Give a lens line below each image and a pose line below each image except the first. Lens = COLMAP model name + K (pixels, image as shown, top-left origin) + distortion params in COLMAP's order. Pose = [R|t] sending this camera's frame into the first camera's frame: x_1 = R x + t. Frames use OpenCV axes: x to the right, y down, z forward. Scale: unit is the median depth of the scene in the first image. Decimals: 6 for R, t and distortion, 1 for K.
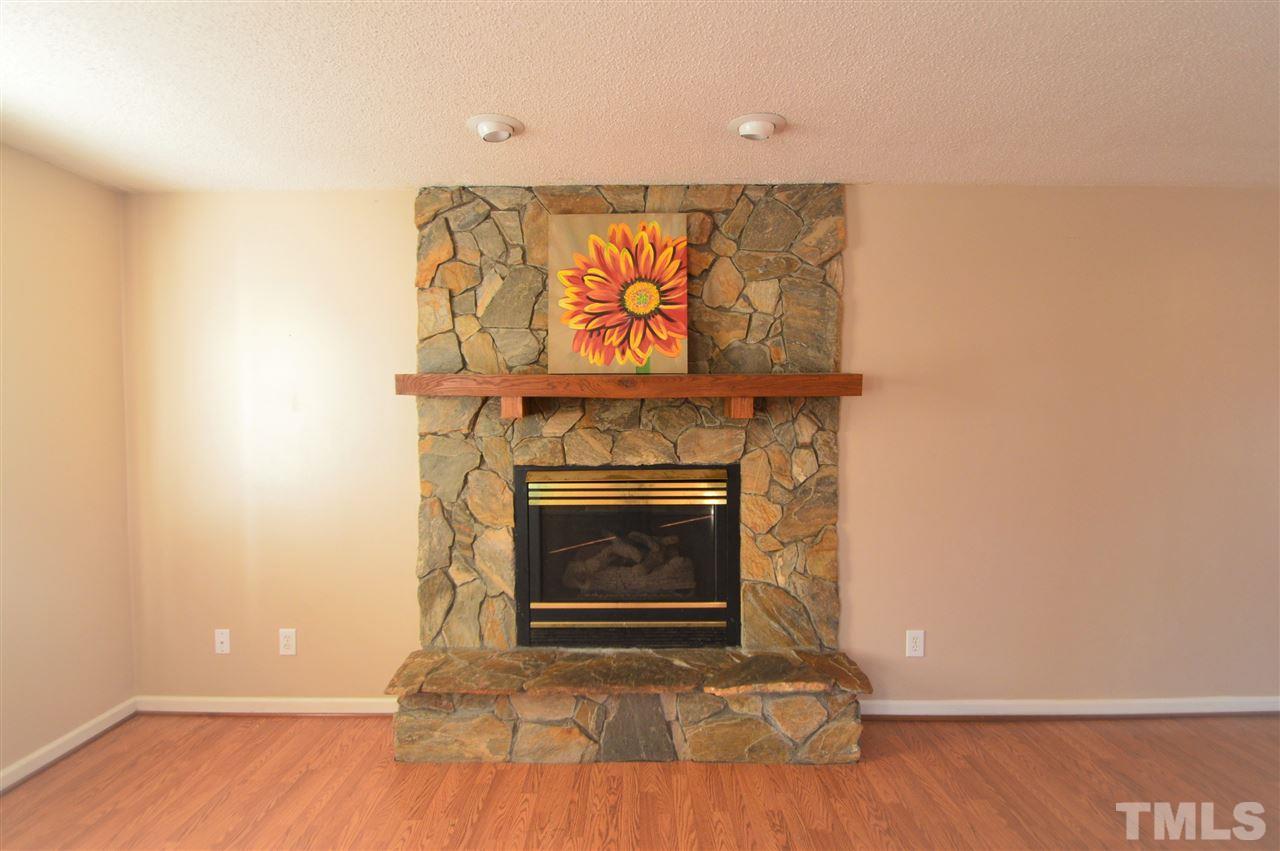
lens RADIAL K [[637.0, 0, 626.5], [0, 637.0, 442.5], [0, 0, 1]] dist [-0.002252, -0.010572]
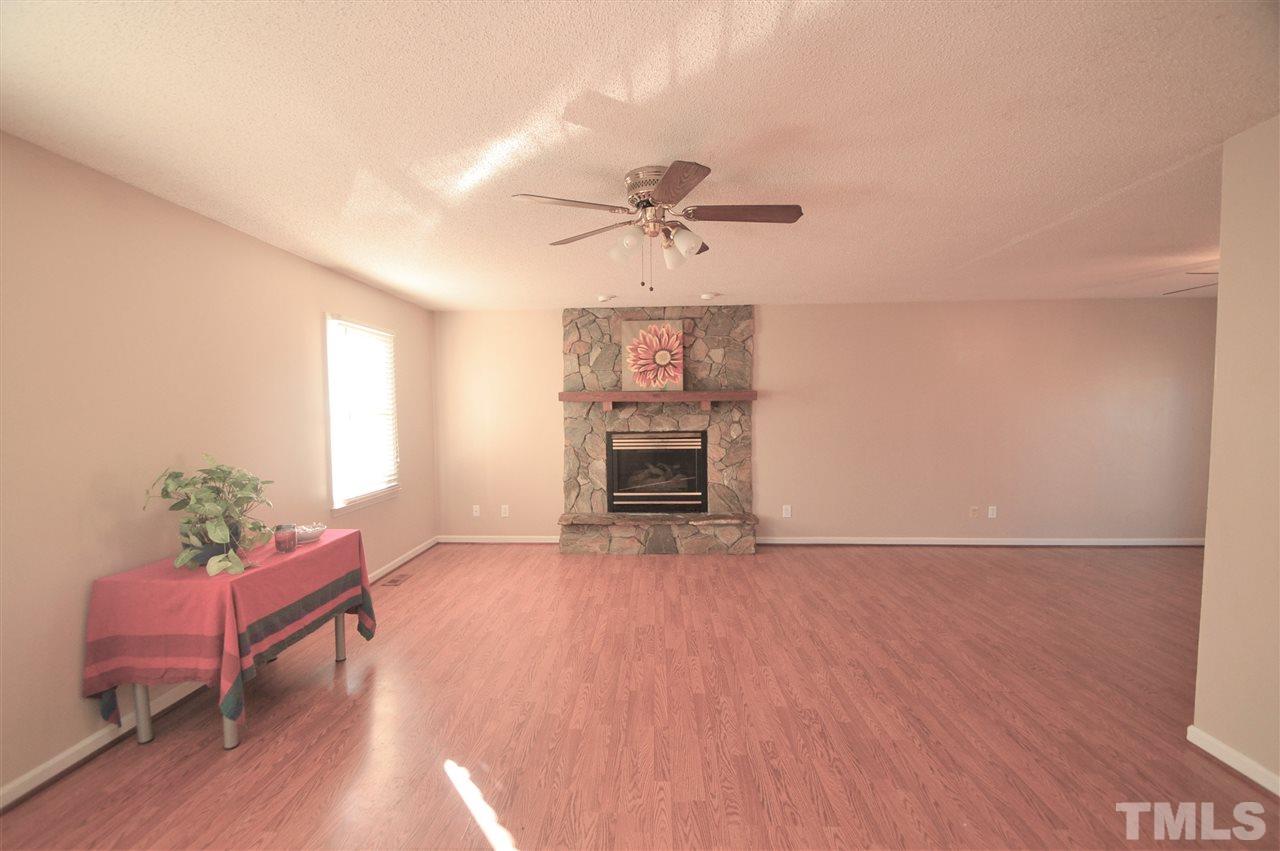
lens RADIAL K [[572.1, 0, 623.0], [0, 572.1, 441.4], [0, 0, 1]] dist [0.001597, -0.004921]
pose [[0.998758, -0.003561, -0.049702, -0.017406], [0.004607, 0.999770, 0.020965, 0.028928], [0.049616, -0.021168, 0.998544, -1.033886]]
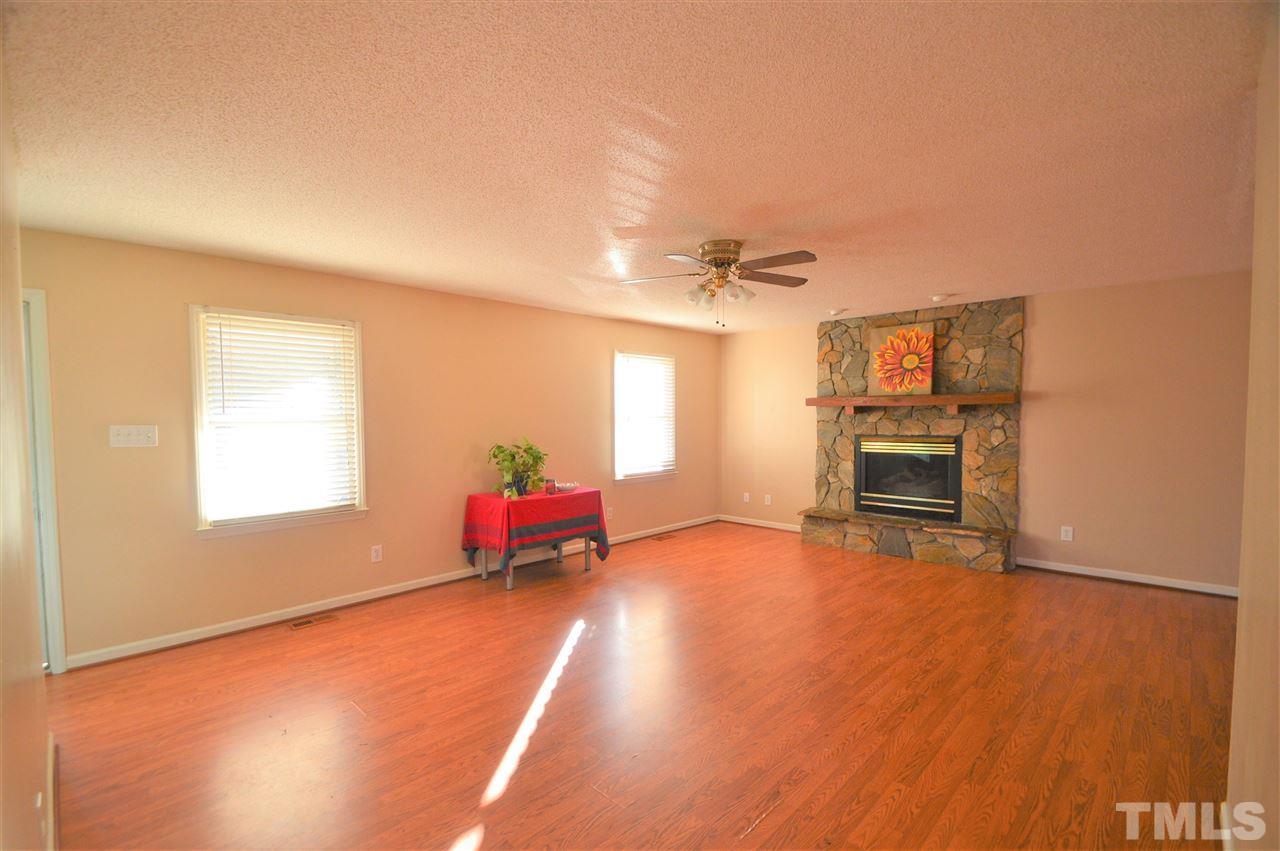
lens RADIAL K [[568.6, 0, 618.2], [0, 568.6, 441.0], [0, 0, 1]] dist [0.020269, -0.017040]
pose [[0.709949, 0.028713, -0.703668, 0.708785], [-0.020353, 0.999588, 0.020254, 0.036184], [0.703959, -0.000058, 0.710240, -1.158268]]
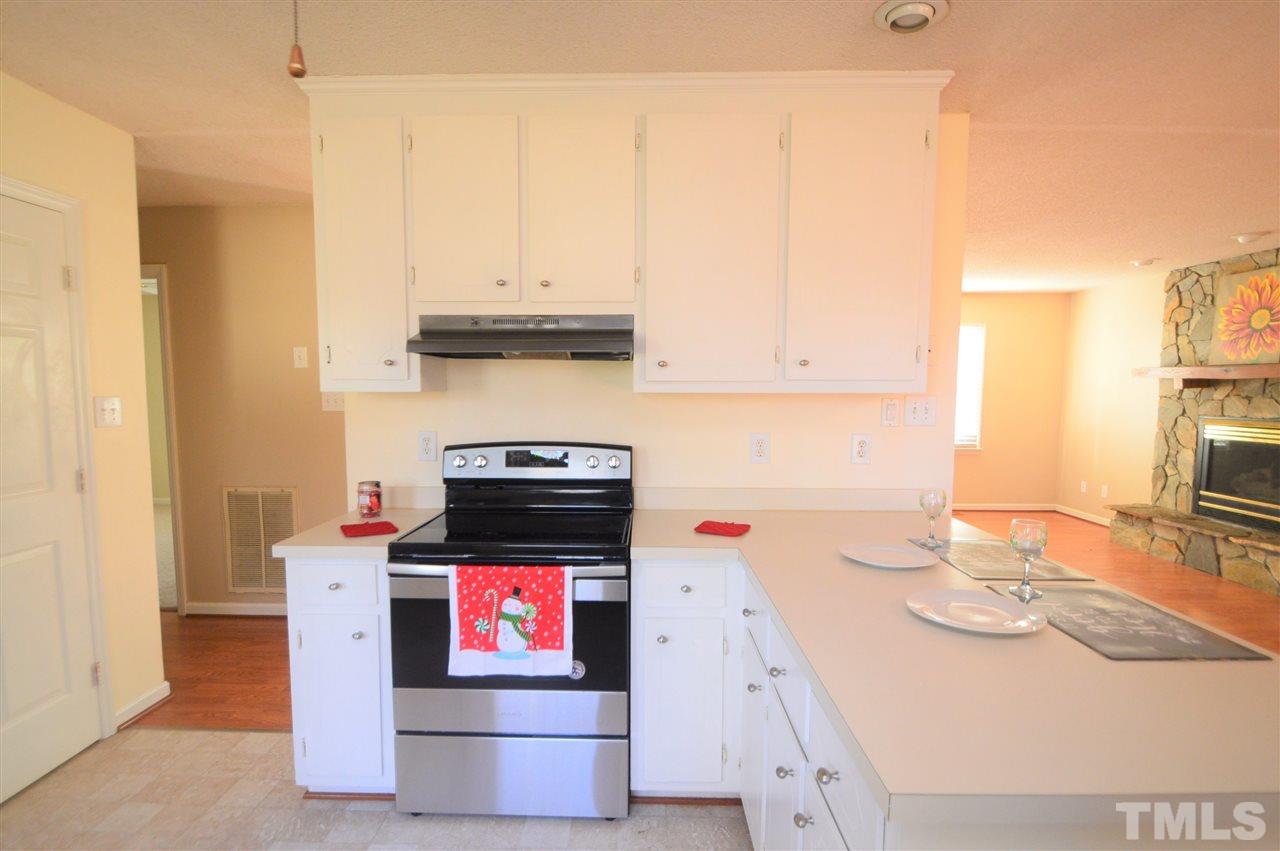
lens RADIAL K [[637.0, 0, 626.5], [0, 637.0, 442.5], [0, 0, 1]] dist [-0.002252, -0.010572]
pose [[-0.009647, 0.089947, -0.995900, 1.692037], [-0.036381, 0.995255, 0.090241, 0.010840], [0.999291, 0.037103, -0.006329, -0.649083]]
